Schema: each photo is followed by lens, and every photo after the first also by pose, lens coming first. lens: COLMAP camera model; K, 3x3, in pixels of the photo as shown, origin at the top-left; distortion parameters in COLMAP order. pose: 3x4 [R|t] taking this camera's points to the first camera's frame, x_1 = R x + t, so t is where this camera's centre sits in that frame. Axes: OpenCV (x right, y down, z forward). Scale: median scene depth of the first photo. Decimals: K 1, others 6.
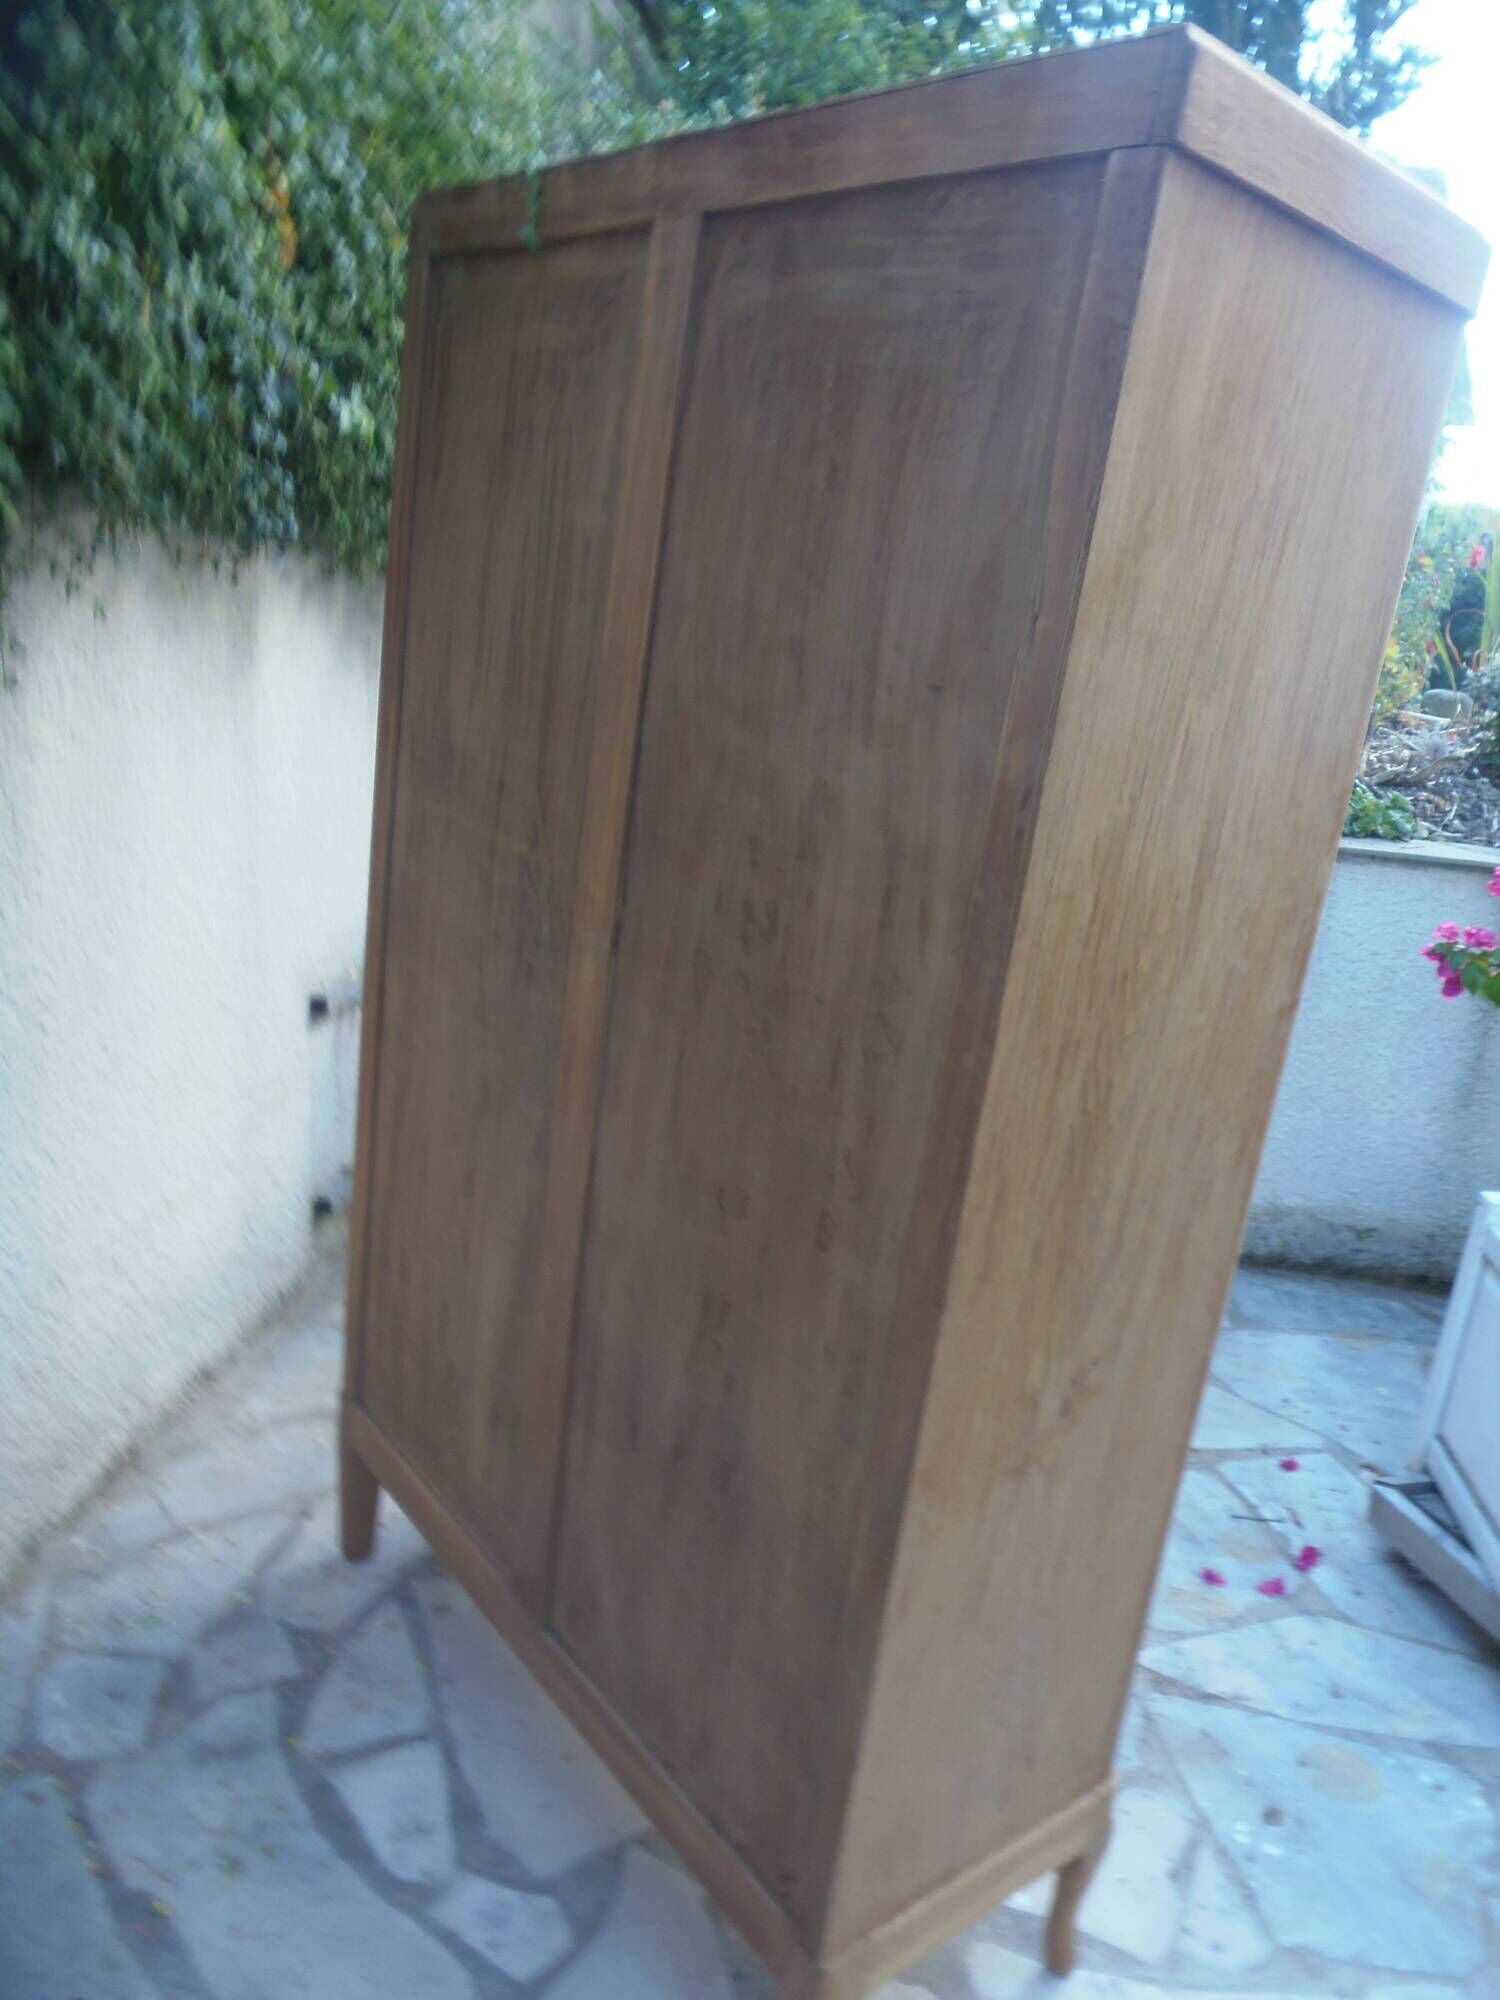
lens RADIAL K [[1467.9, 0, 802.7], [0, 1467.9, 1000.7], [0, 0, 1]] dist [-0.041800, 0.020375]
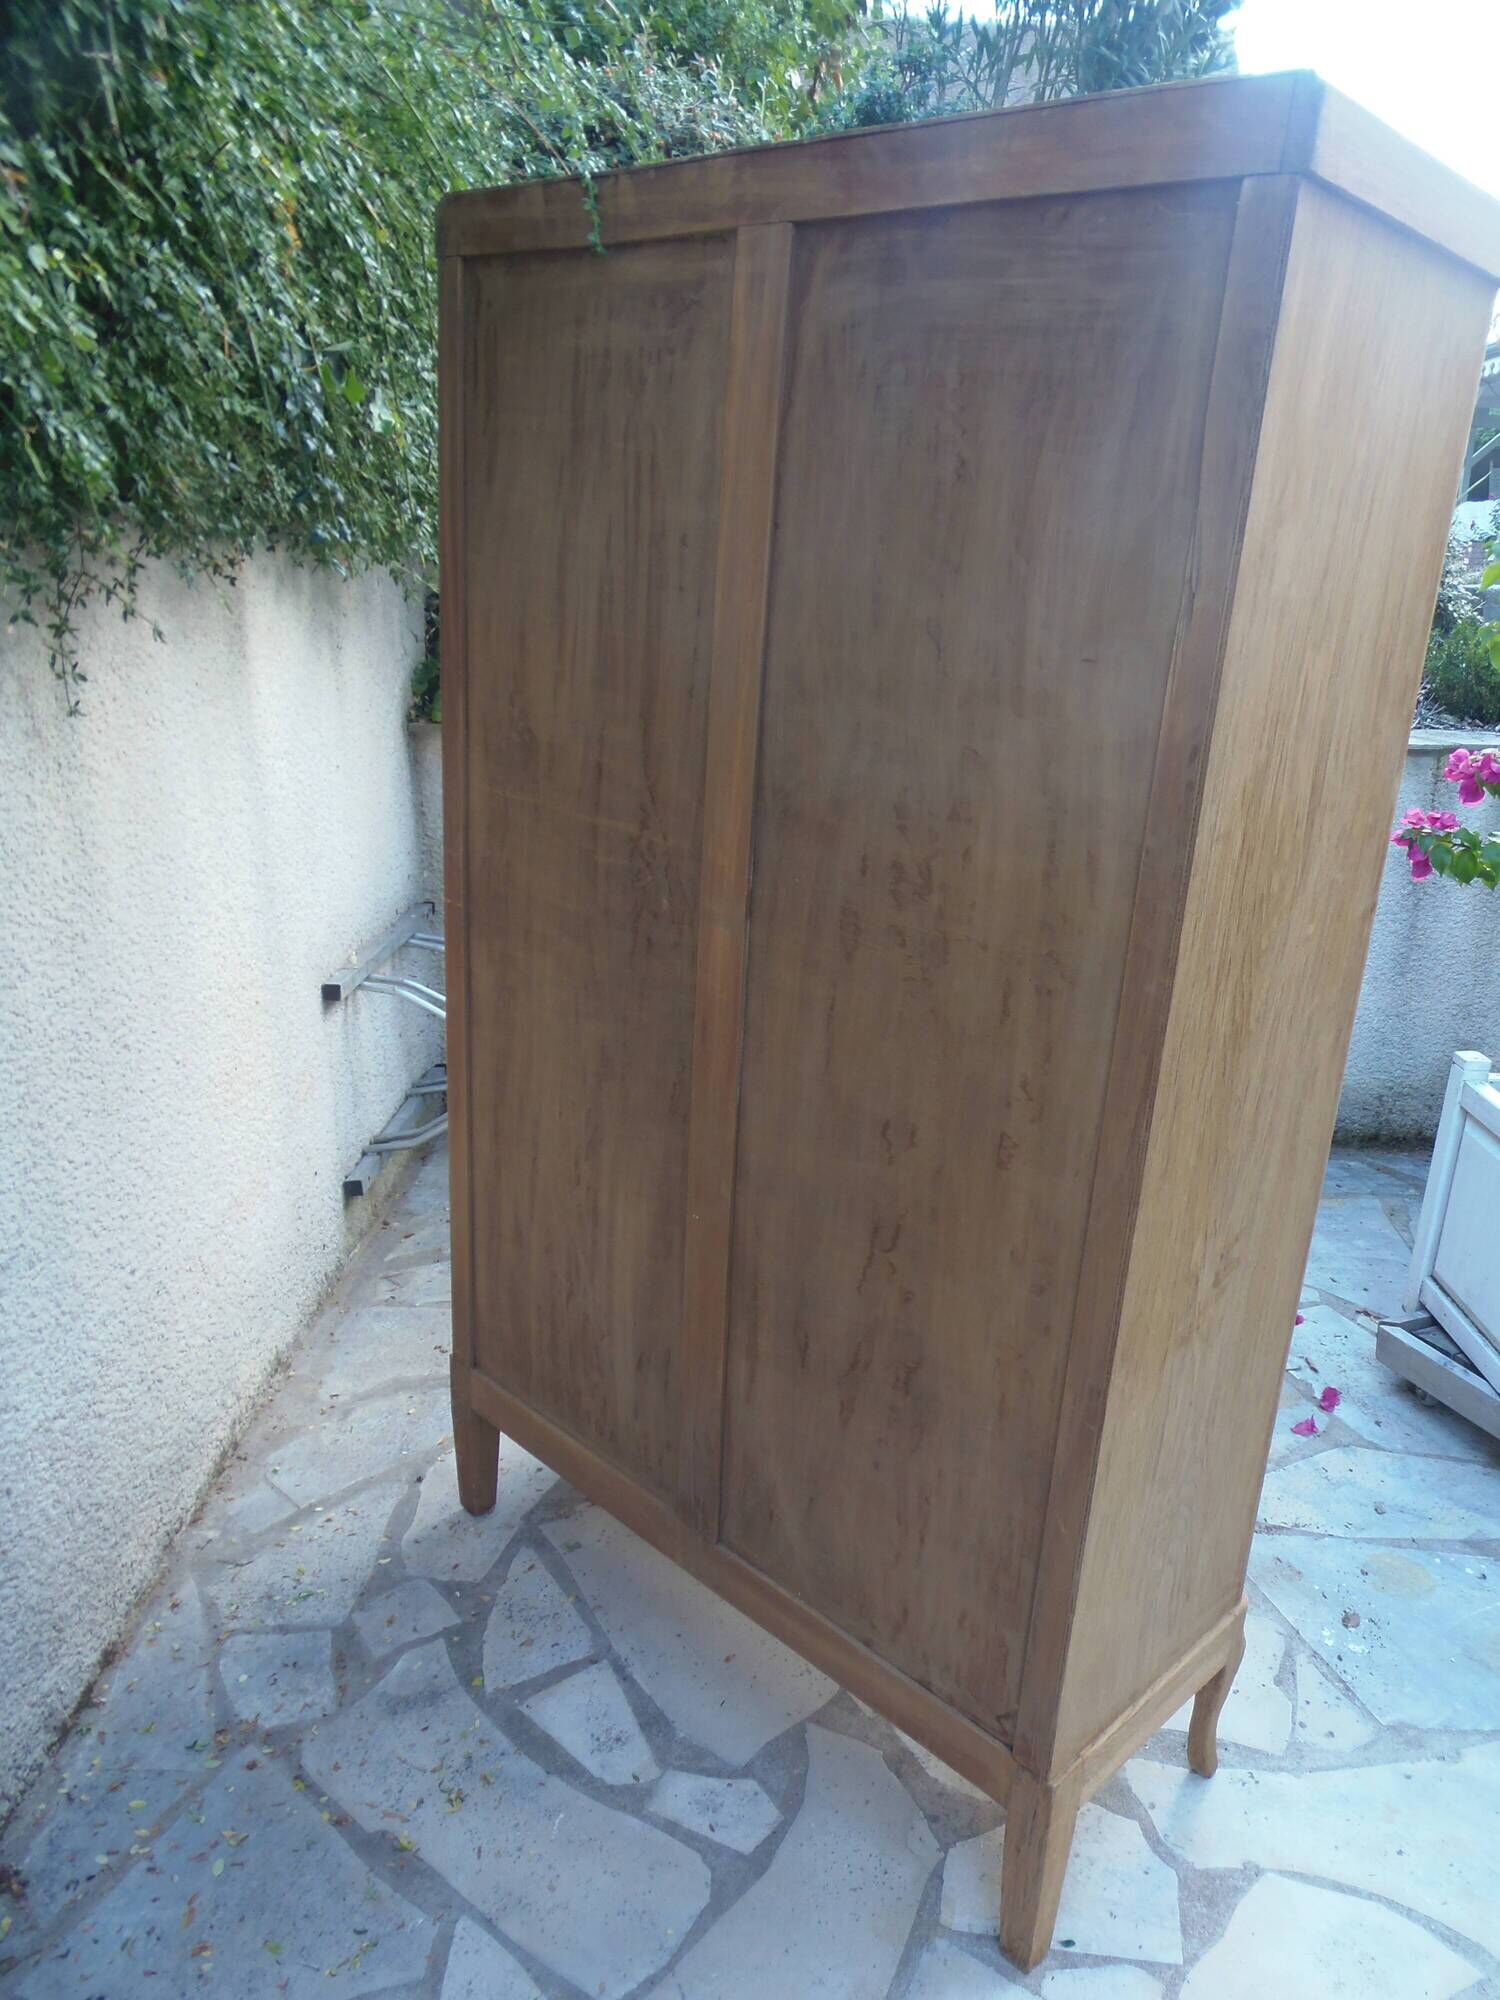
lens RADIAL K [[1467.9, 0, 818.4], [0, 1467.9, 1013.9], [0, 0, 1]] dist [-0.041800, 0.020375]
pose [[0.990369, -0.105982, 0.089095, -0.171026], [0.100433, 0.992843, 0.064627, -0.026826], [-0.095306, -0.055057, 0.993924, -0.075853]]
